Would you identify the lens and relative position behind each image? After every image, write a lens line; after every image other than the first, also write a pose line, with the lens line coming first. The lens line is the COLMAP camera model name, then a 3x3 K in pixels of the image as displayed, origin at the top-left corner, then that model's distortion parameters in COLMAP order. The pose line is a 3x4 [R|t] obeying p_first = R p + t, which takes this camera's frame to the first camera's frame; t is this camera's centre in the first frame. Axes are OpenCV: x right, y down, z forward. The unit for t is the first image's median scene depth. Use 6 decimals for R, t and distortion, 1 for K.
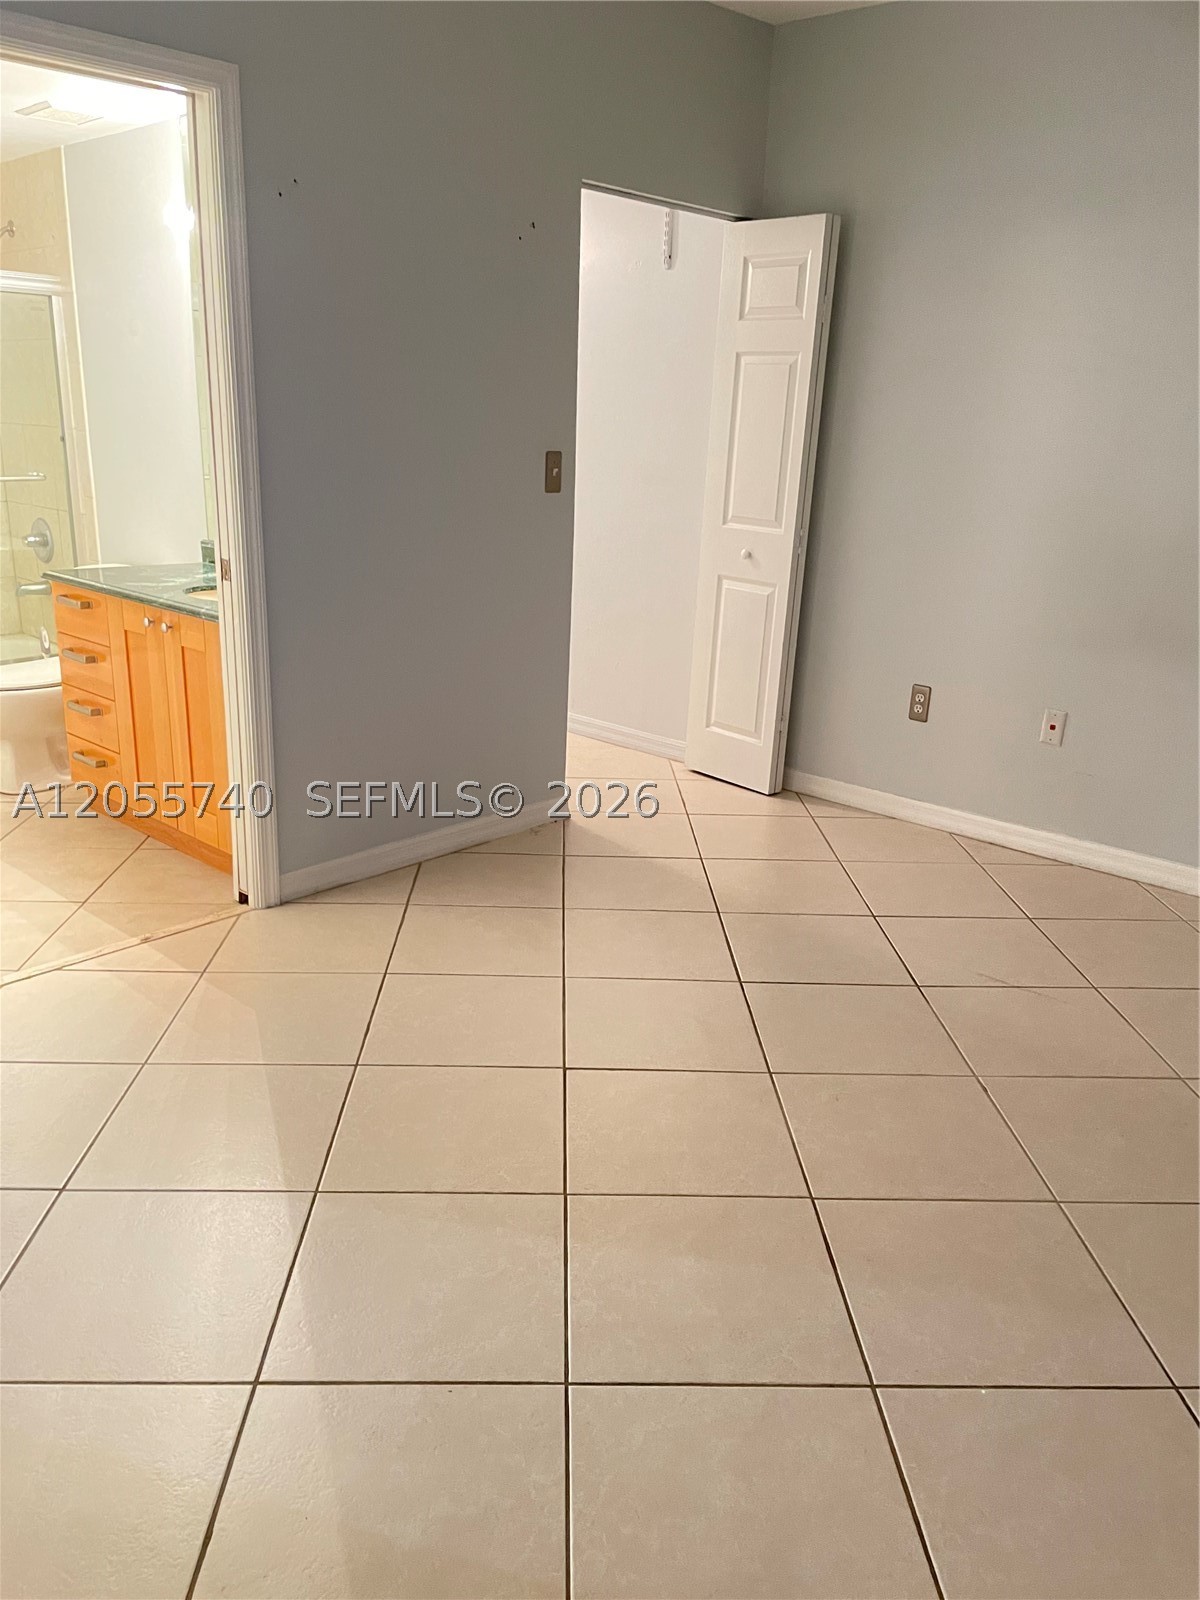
lens RADIAL K [[1208.8, 0, 592.0], [0, 1208.8, 811.9], [0, 0, 1]] dist [0.090111, -0.121400]
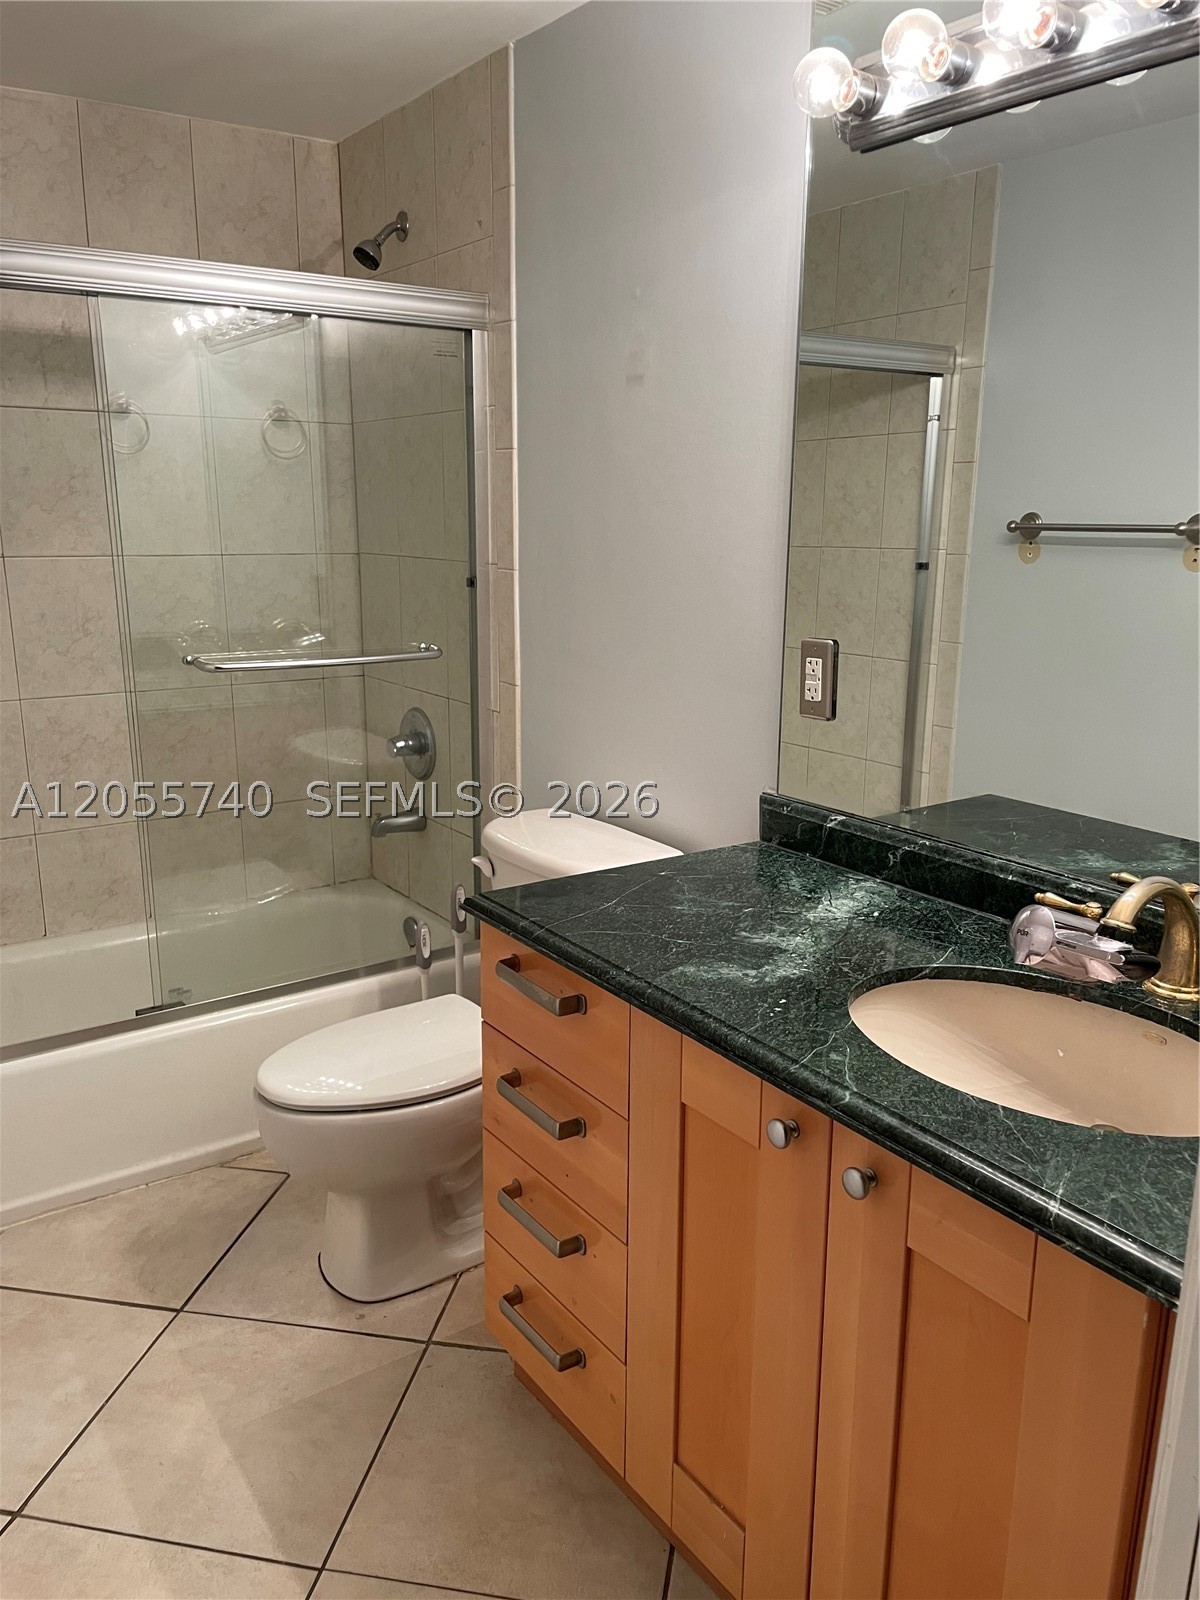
lens RADIAL K [[1208.8, 0, 592.0], [0, 1208.8, 811.9], [0, 0, 1]] dist [0.090111, -0.121400]
pose [[0.976001, 0.025736, -0.216239, -0.259553], [-0.042071, 0.996569, -0.071281, -0.165081], [0.213662, 0.078668, 0.973735, 0.488040]]
